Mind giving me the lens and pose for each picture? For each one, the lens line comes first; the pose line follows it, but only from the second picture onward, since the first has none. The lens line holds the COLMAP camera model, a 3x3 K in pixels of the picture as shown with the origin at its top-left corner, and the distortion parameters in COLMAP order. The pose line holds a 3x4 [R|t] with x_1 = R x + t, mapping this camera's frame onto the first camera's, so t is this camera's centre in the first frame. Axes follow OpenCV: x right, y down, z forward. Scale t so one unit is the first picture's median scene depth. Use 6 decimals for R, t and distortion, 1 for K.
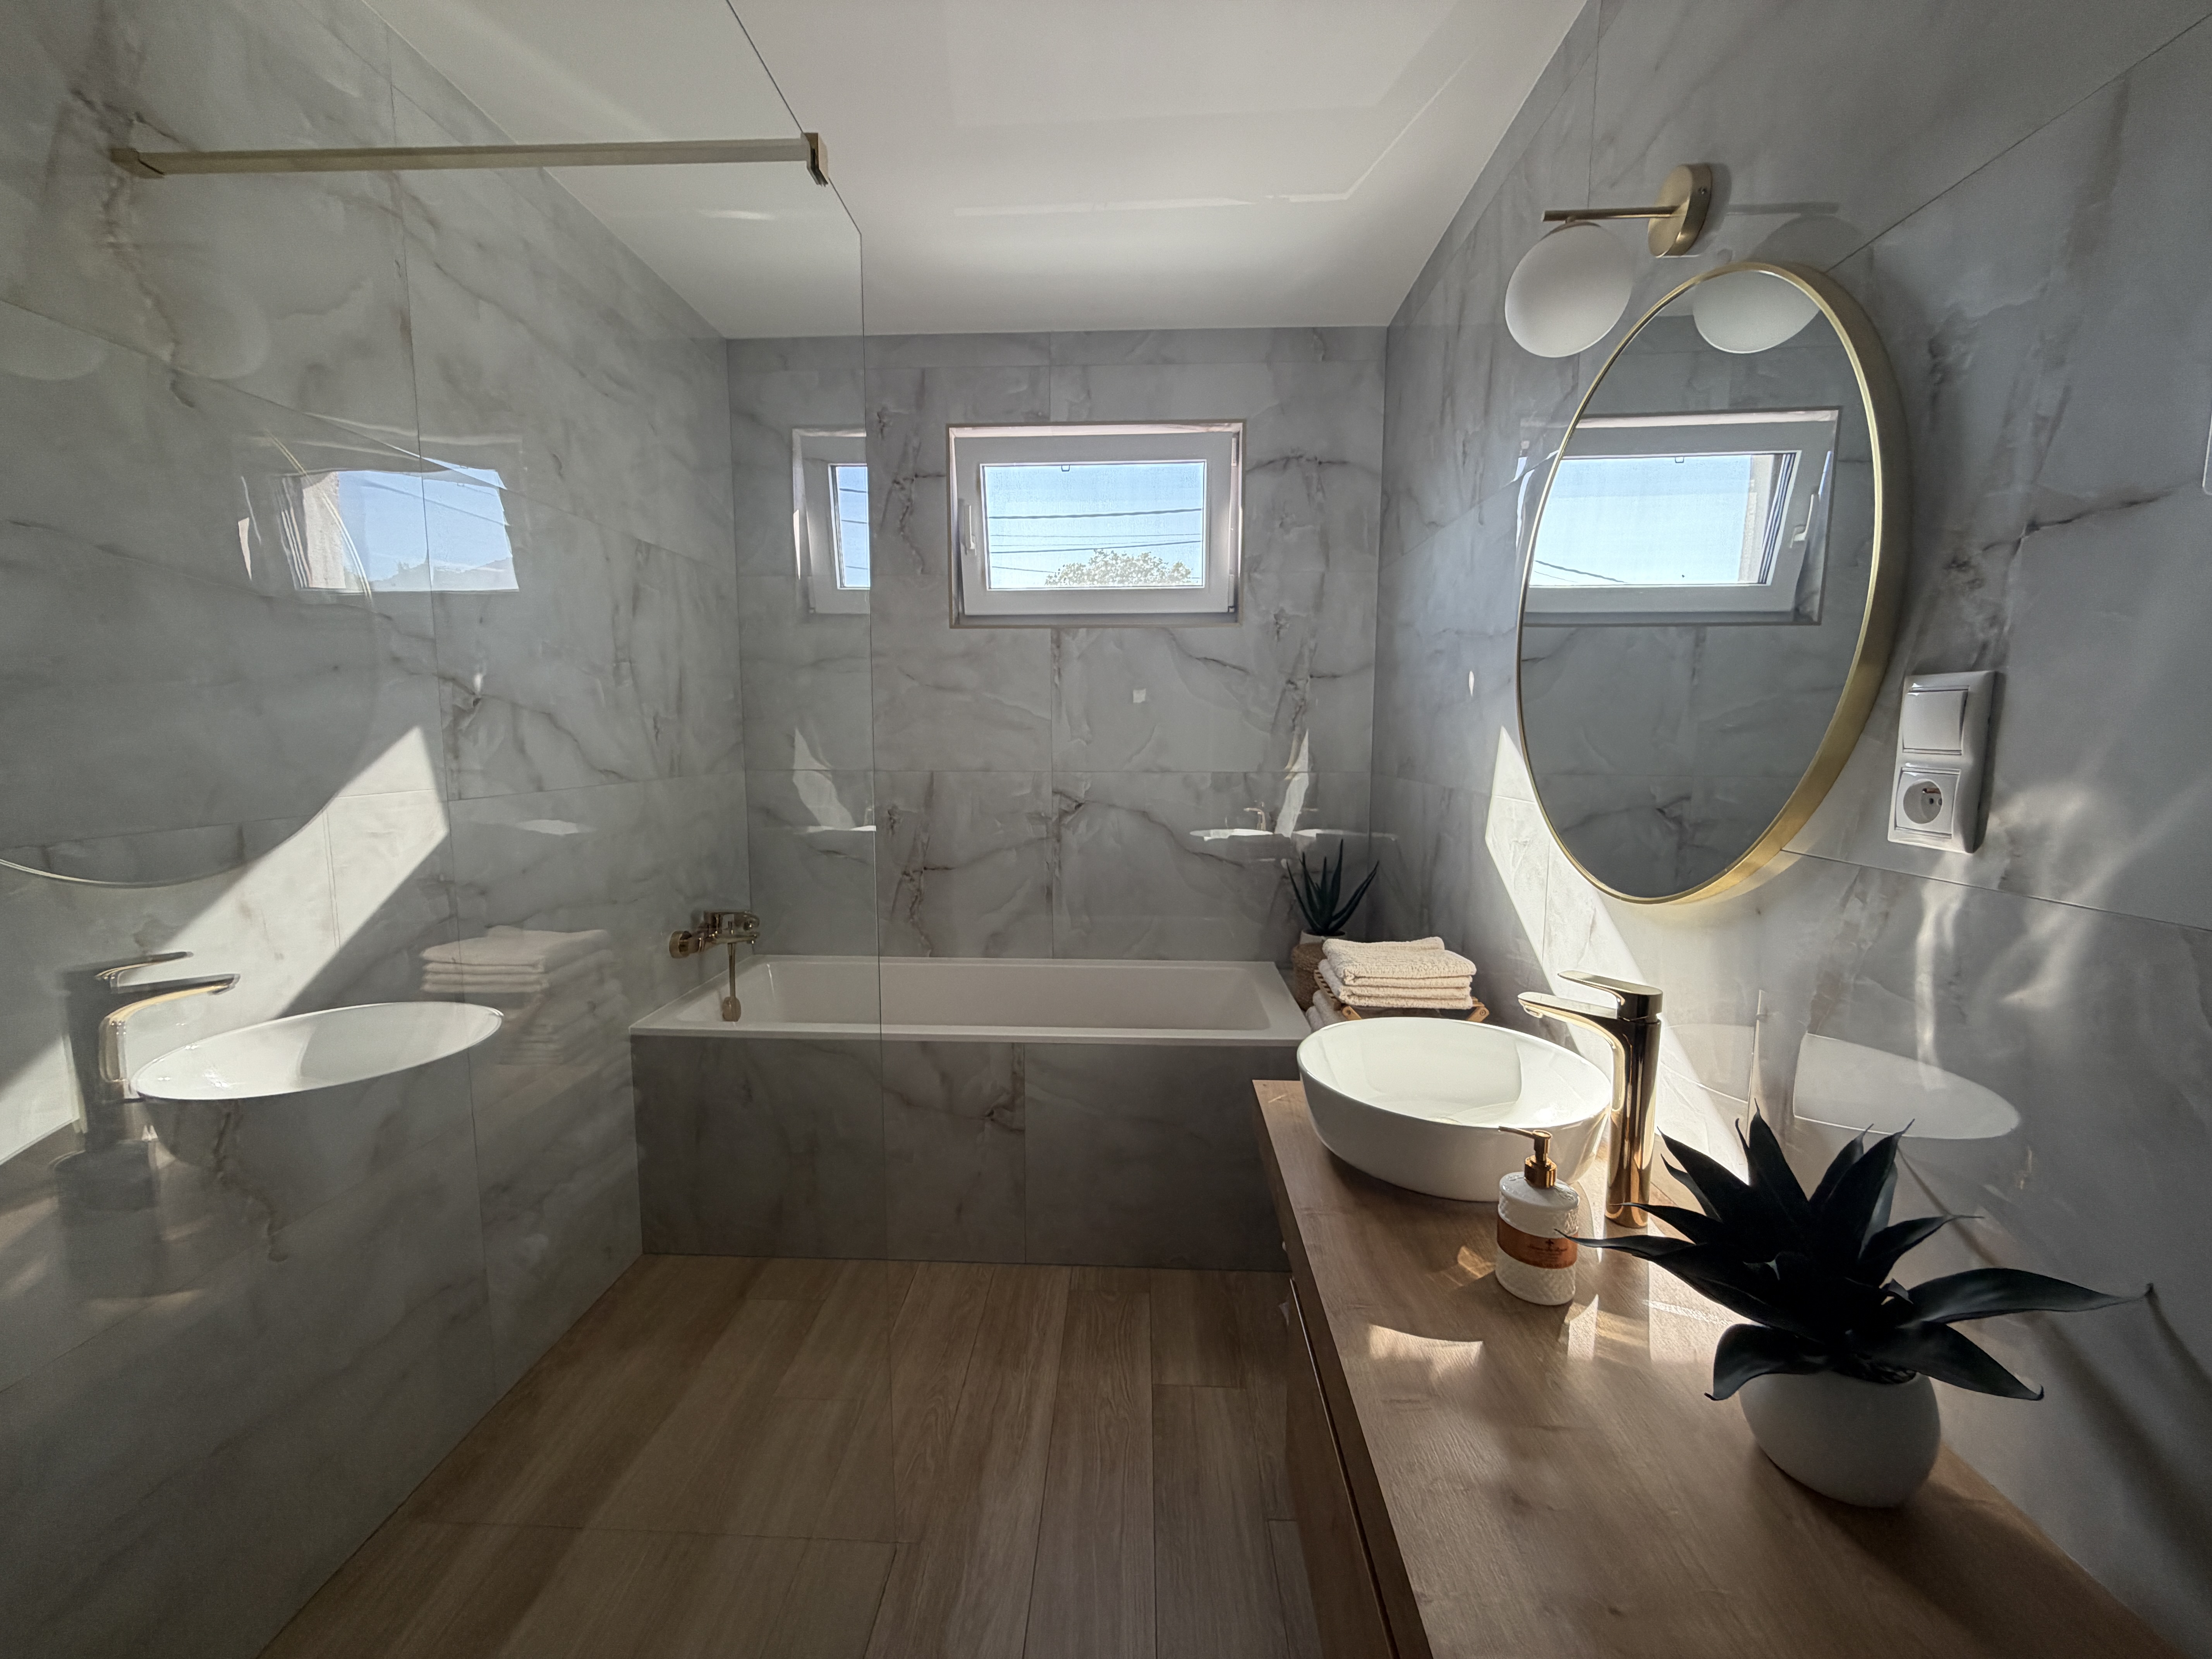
lens RADIAL K [[885.1, 0, 1105.6], [0, 885.1, 832.9], [0, 0, 1]] dist [0.000423, 0.000128]
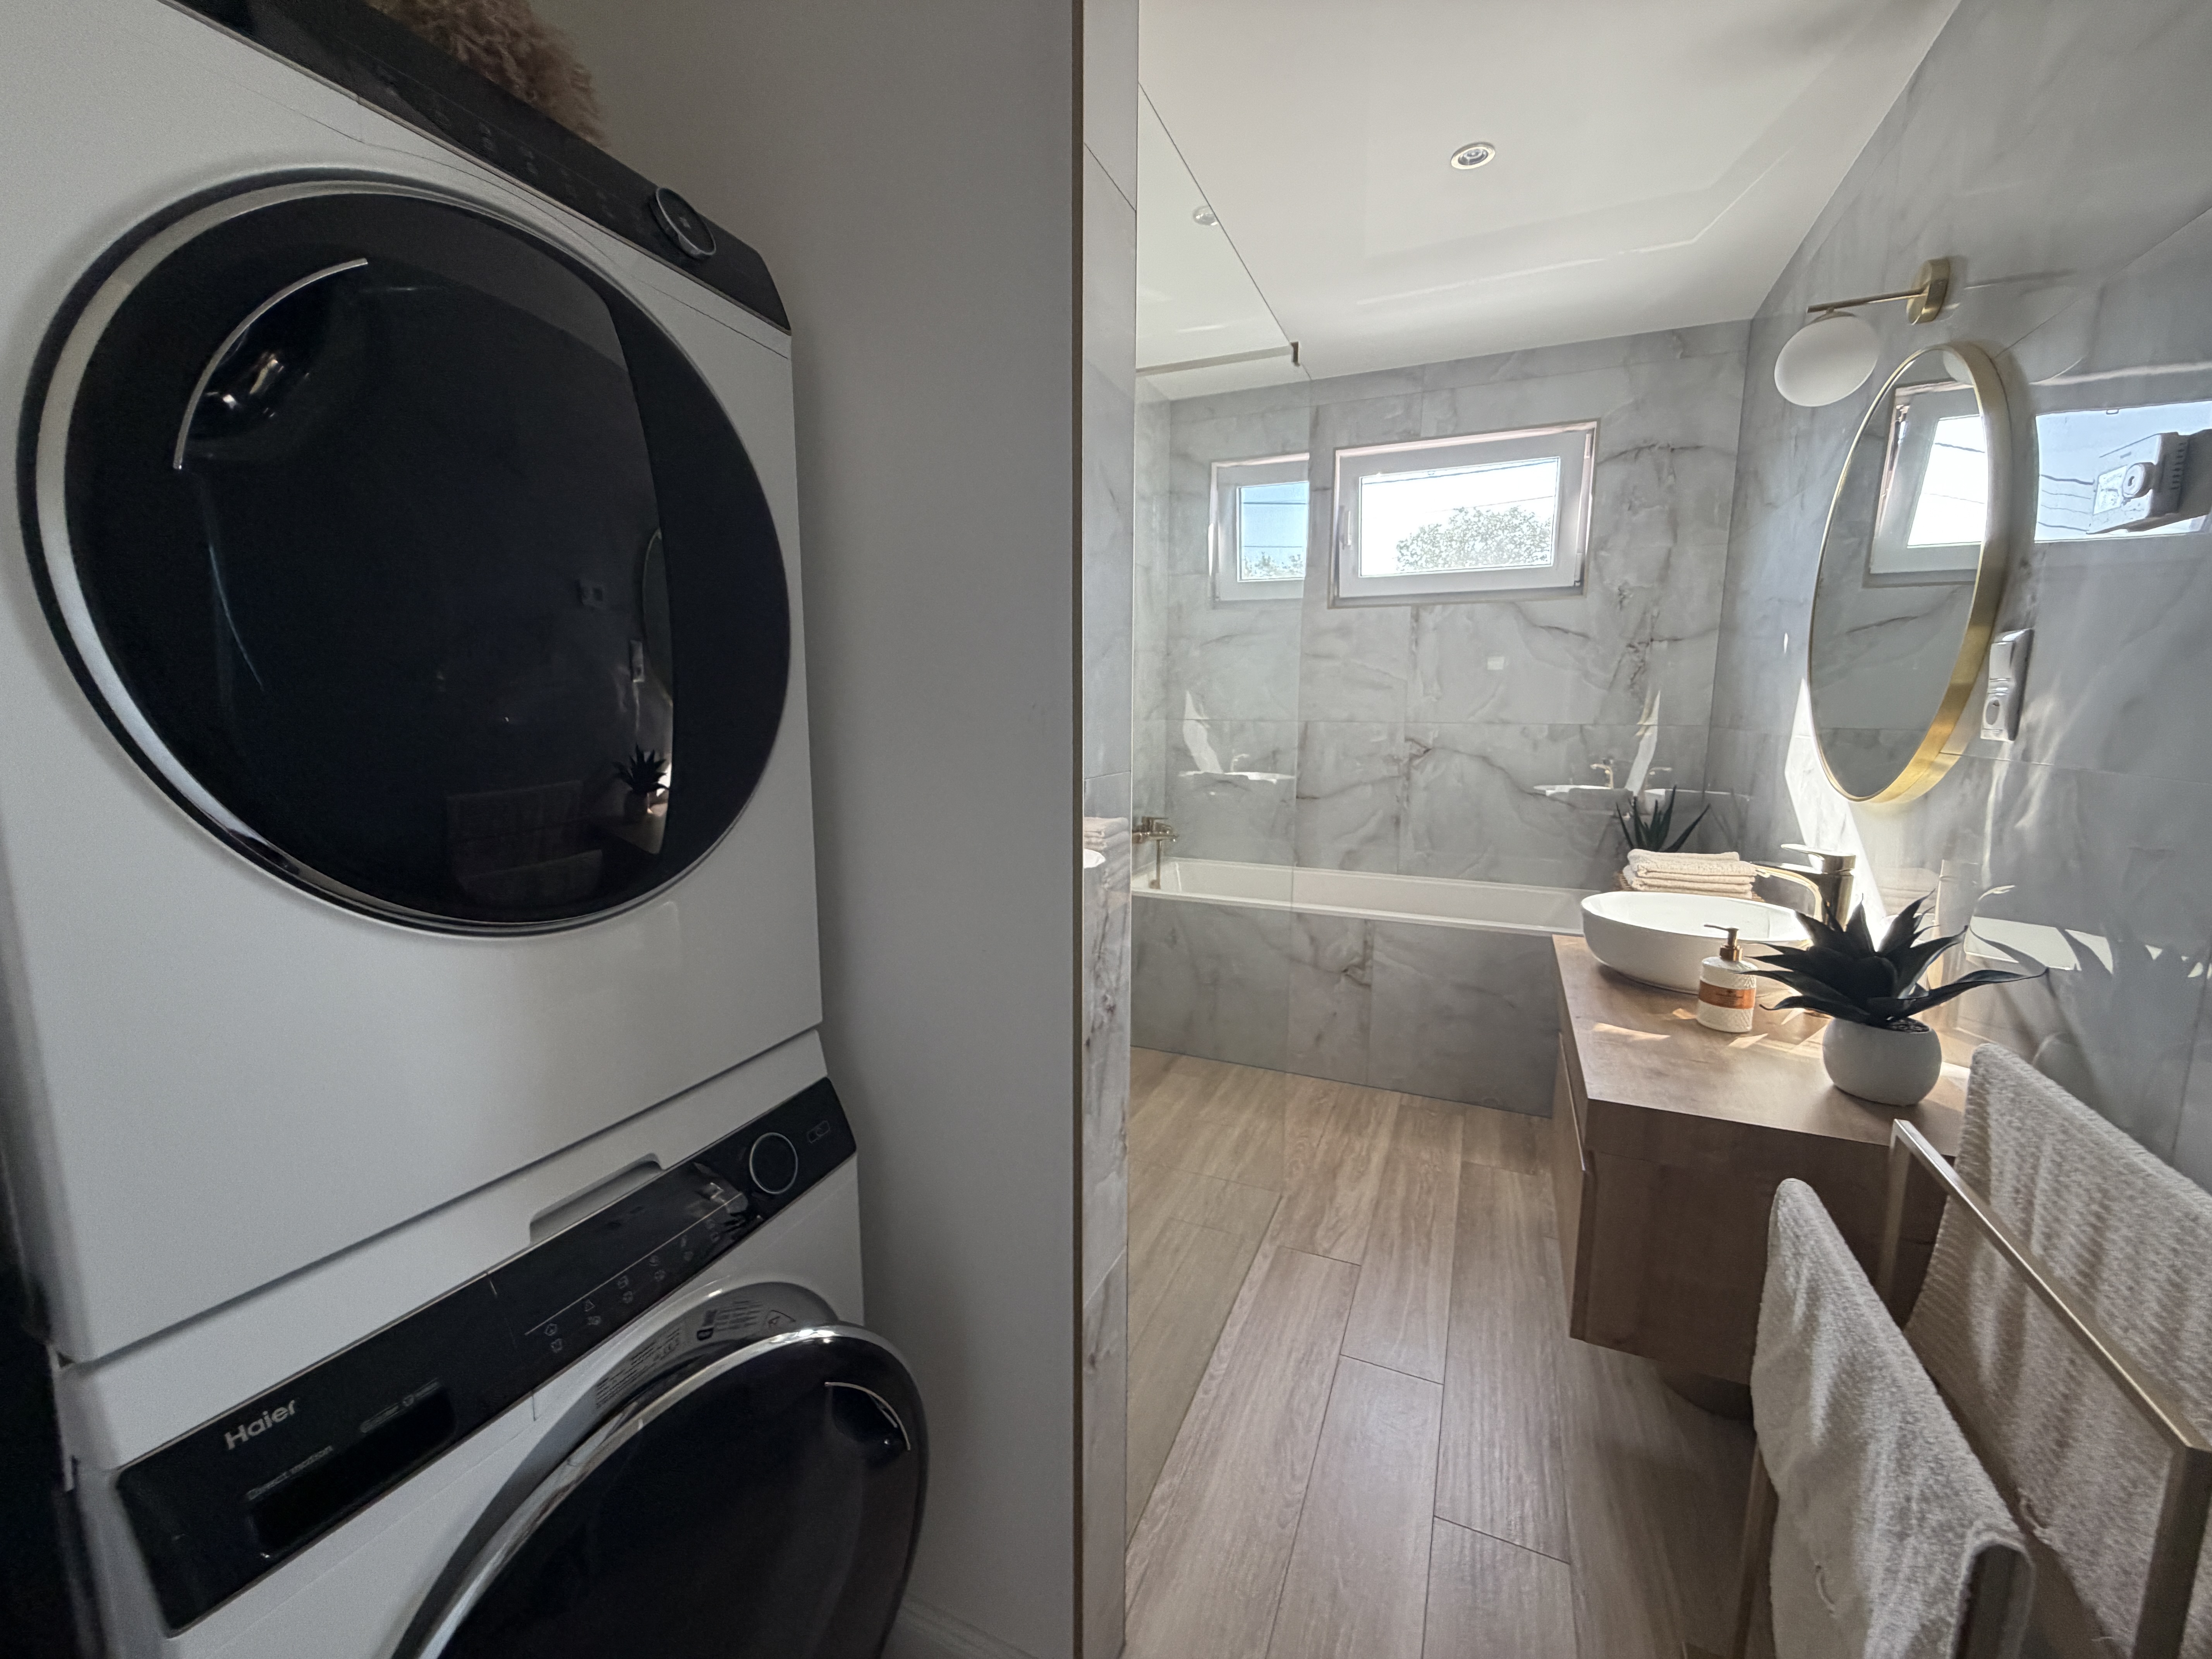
lens RADIAL K [[885.1, 0, 1099.2], [0, 885.1, 828.3], [0, 0, 1]] dist [0.000423, 0.000128]
pose [[0.928764, 0.054627, -0.366624, 0.004112], [-0.045194, 0.998390, 0.034270, 0.065346], [0.367905, -0.015260, 0.929738, -0.368551]]
